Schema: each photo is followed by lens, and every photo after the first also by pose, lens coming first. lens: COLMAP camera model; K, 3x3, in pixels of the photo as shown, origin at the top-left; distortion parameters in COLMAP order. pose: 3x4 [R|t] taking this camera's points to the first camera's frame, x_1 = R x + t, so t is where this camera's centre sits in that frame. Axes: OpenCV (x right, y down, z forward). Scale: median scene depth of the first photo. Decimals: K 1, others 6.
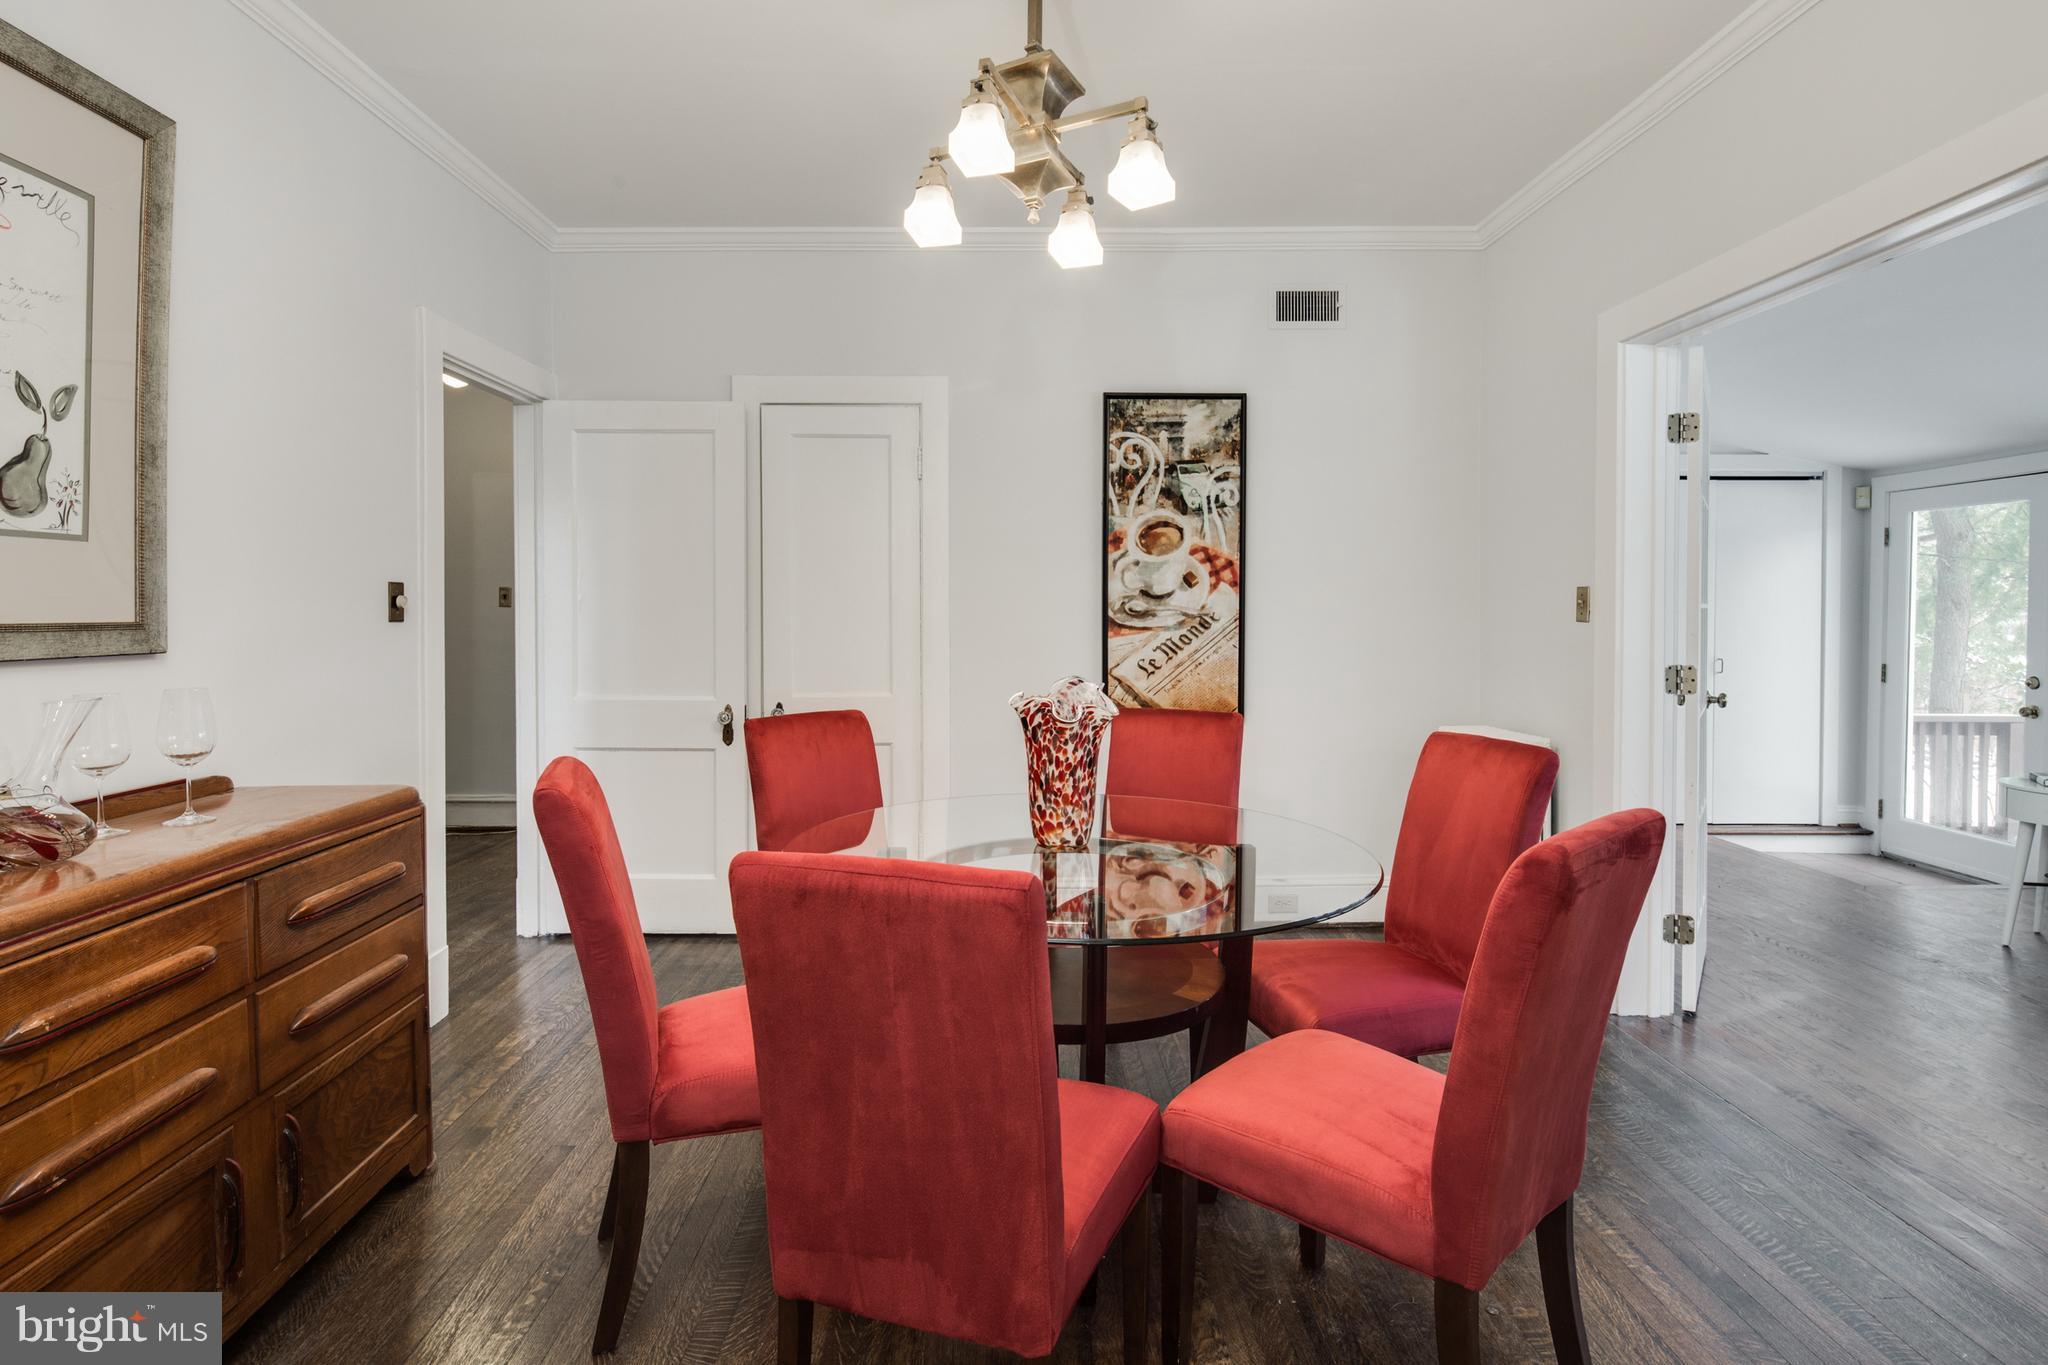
lens RADIAL K [[1012.3, 0, 1027.0], [0, 1012.3, 584.8], [0, 0, 1]] dist [0.000904, -0.000423]
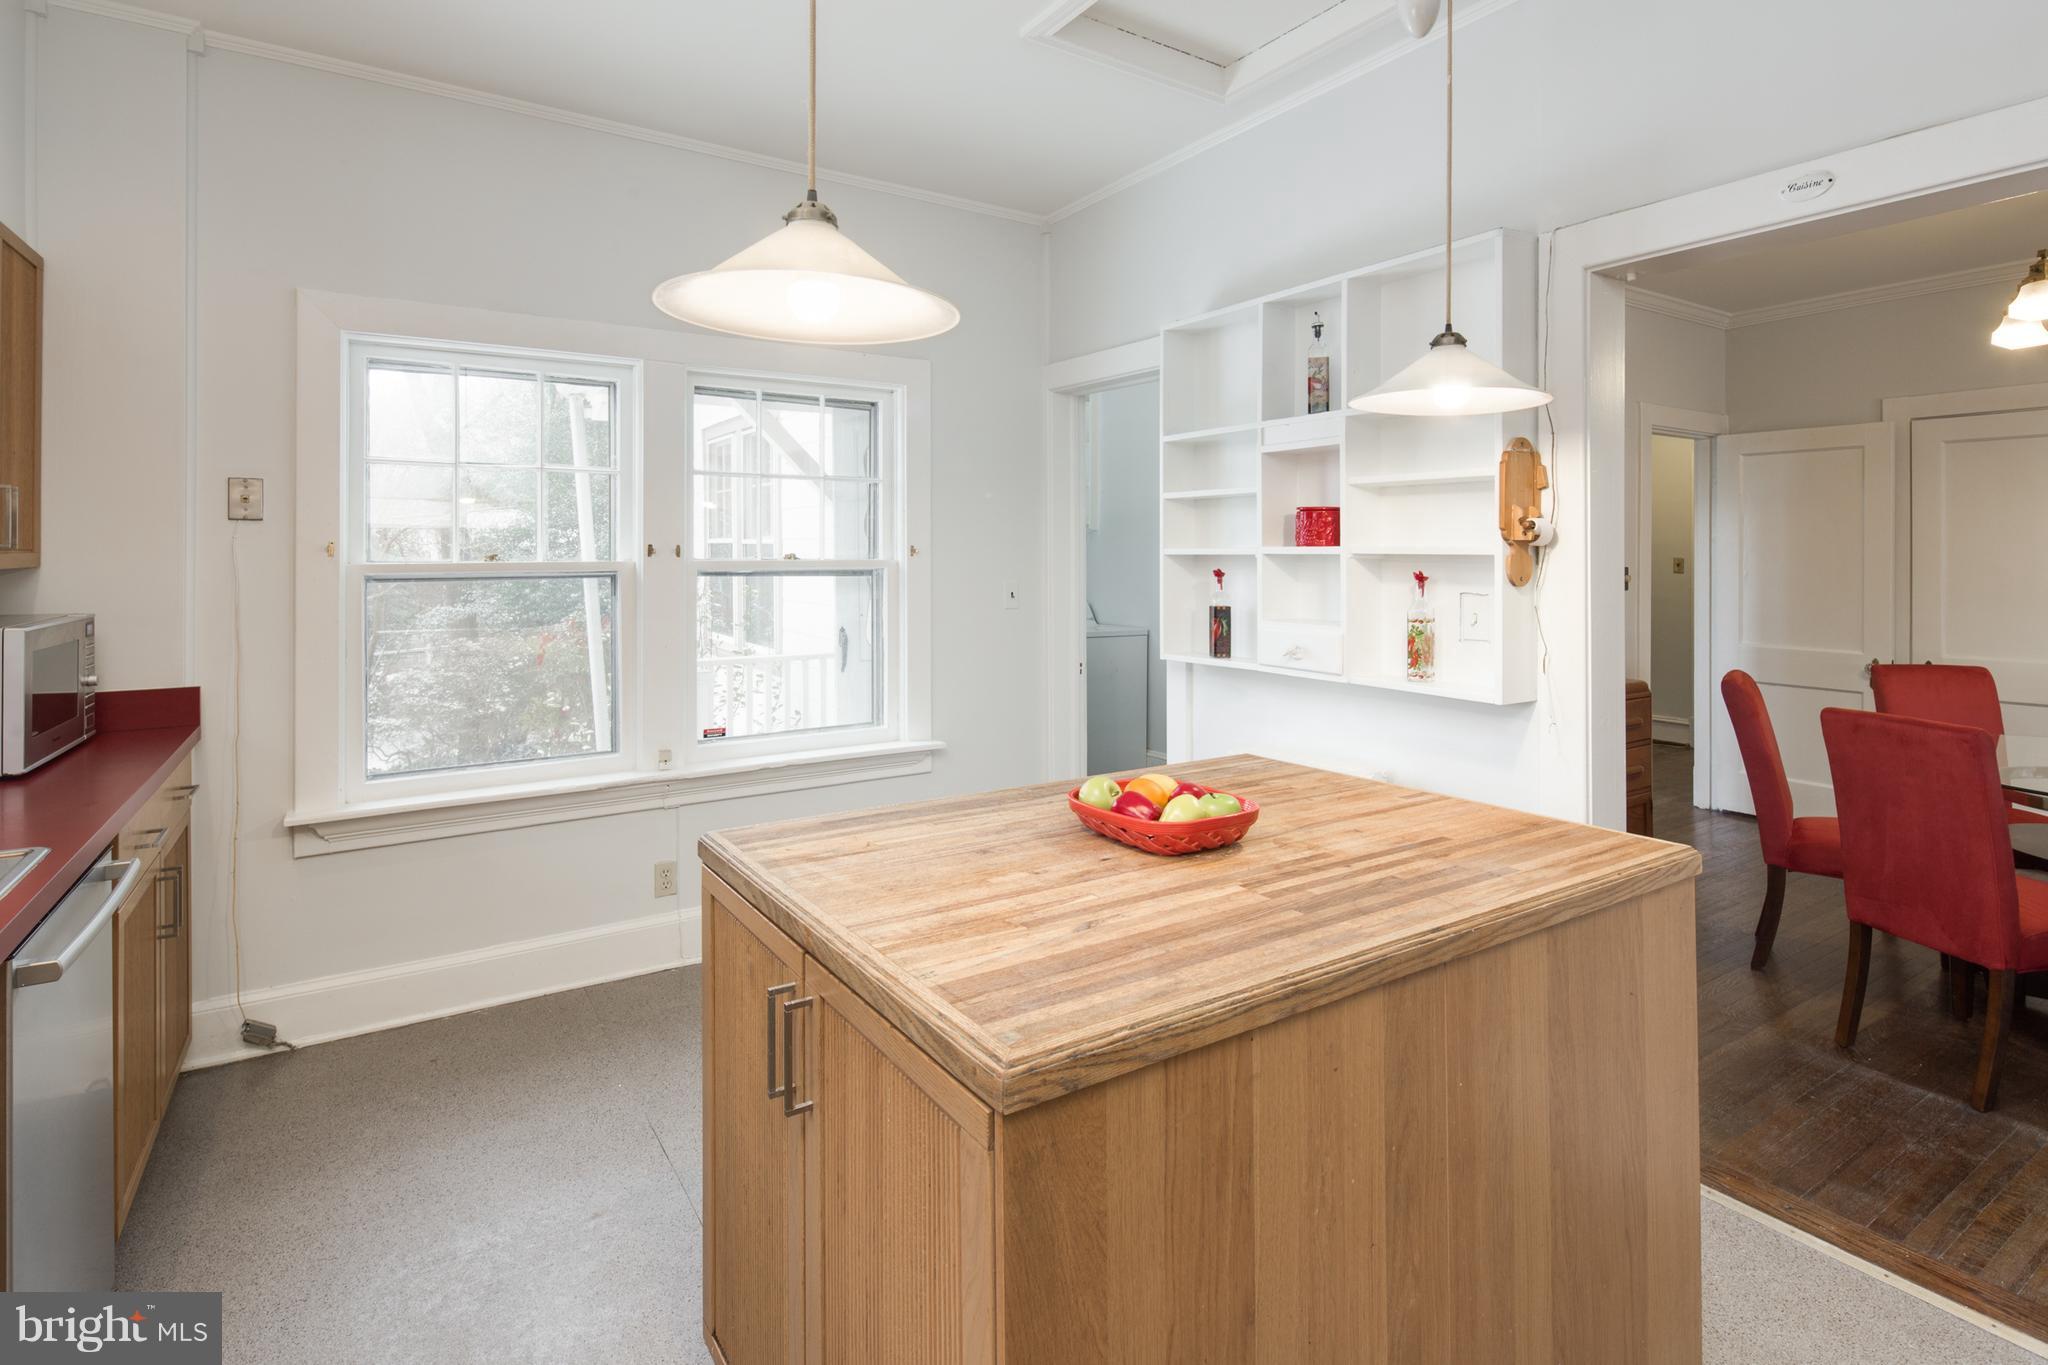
lens RADIAL K [[1012.3, 0, 1027.0], [0, 1012.3, 584.8], [0, 0, 1]] dist [0.000904, -0.000423]
pose [[0.516048, 0.022991, -0.856251, 0.329687], [0.016820, 0.999175, 0.036966, -0.056909], [0.856395, -0.033478, 0.515235, -0.768267]]
